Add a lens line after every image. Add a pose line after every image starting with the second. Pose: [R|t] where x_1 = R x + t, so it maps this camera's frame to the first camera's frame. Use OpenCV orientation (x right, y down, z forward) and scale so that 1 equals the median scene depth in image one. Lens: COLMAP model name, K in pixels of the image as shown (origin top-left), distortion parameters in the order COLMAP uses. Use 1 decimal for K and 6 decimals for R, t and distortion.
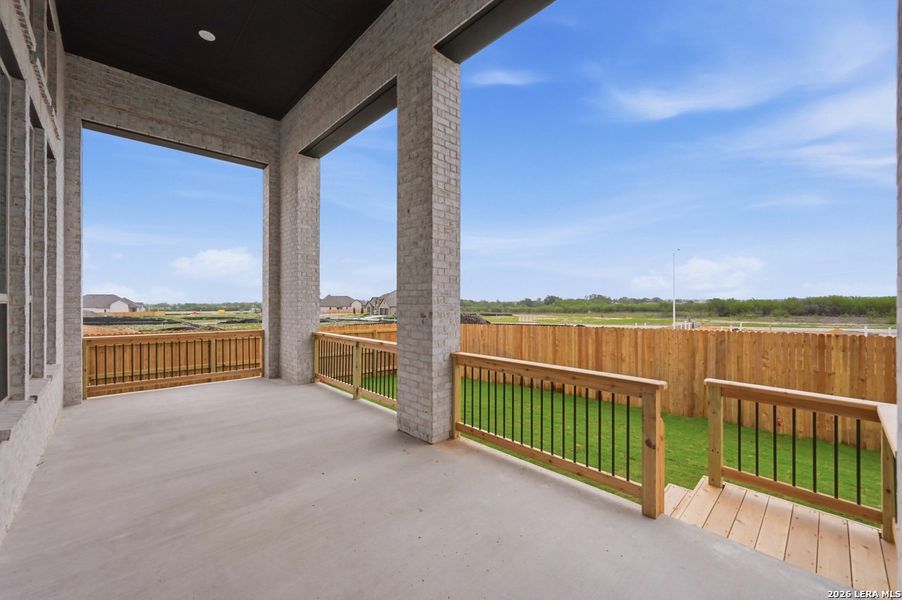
lens RADIAL K [[361.9, 0, 449.9], [0, 361.9, 298.8], [0, 0, 1]] dist [0.001217, -0.000254]
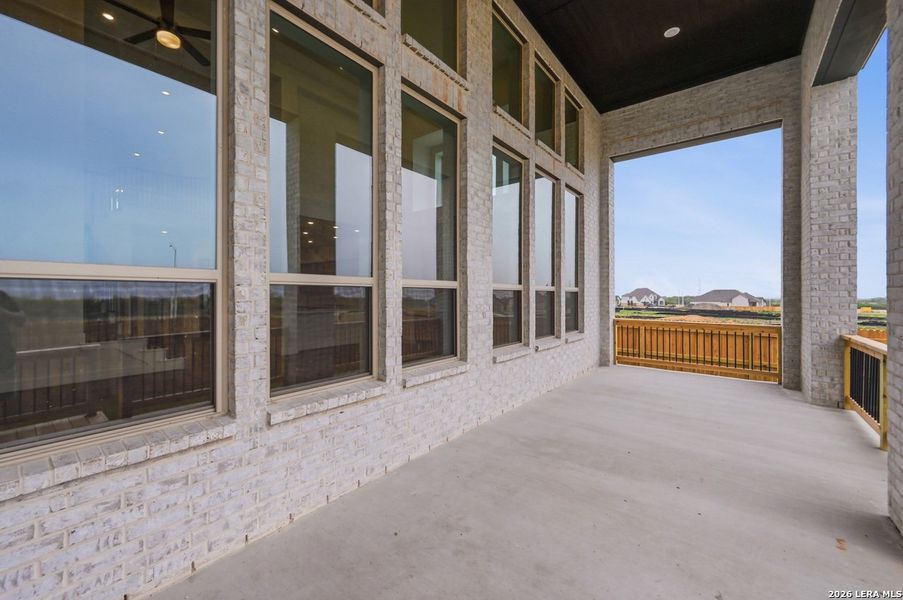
lens RADIAL K [[362.3, 0, 450.8], [0, 362.3, 296.3], [0, 0, 1]] dist [0.001217, -0.000254]
pose [[0.142317, 0.003677, -0.989814, 0.195843], [0.003038, 0.999987, 0.004152, 0.014268], [0.989817, -0.003598, 0.142304, 0.169196]]
